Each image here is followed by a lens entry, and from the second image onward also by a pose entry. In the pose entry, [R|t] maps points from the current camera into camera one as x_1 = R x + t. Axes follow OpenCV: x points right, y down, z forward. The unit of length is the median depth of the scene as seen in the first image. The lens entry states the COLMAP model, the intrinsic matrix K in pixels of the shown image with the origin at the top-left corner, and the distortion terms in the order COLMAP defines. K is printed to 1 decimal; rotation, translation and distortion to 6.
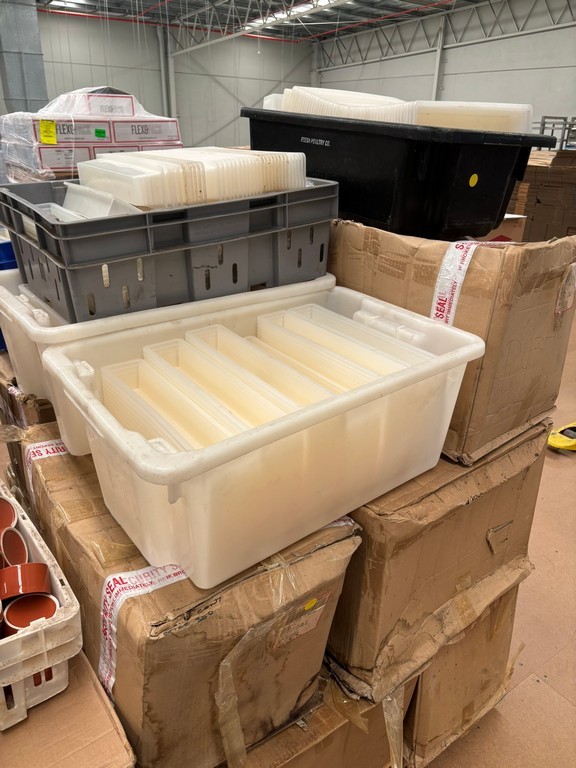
lens RADIAL K [[551.9, 0, 288.0], [0, 551.9, 384.0], [0, 0, 1]] dist [0.005295, 0.003317]
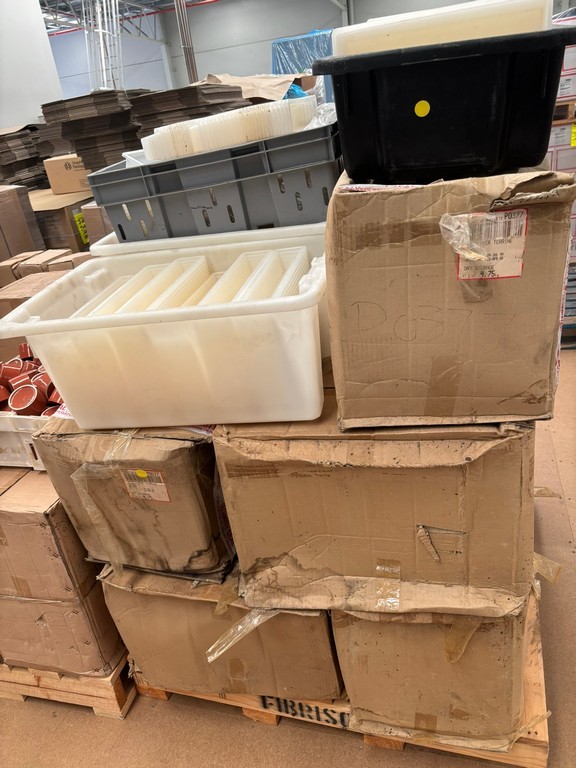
lens RADIAL K [[568.4, 0, 288.0], [0, 568.4, 384.0], [0, 0, 1]] dist [0.006516, 0.000636]
pose [[0.640810, 0.249965, -0.725865, 0.983853], [-0.173963, 0.968192, 0.179836, -0.090765], [0.747729, 0.011033, 0.663912, 0.297869]]
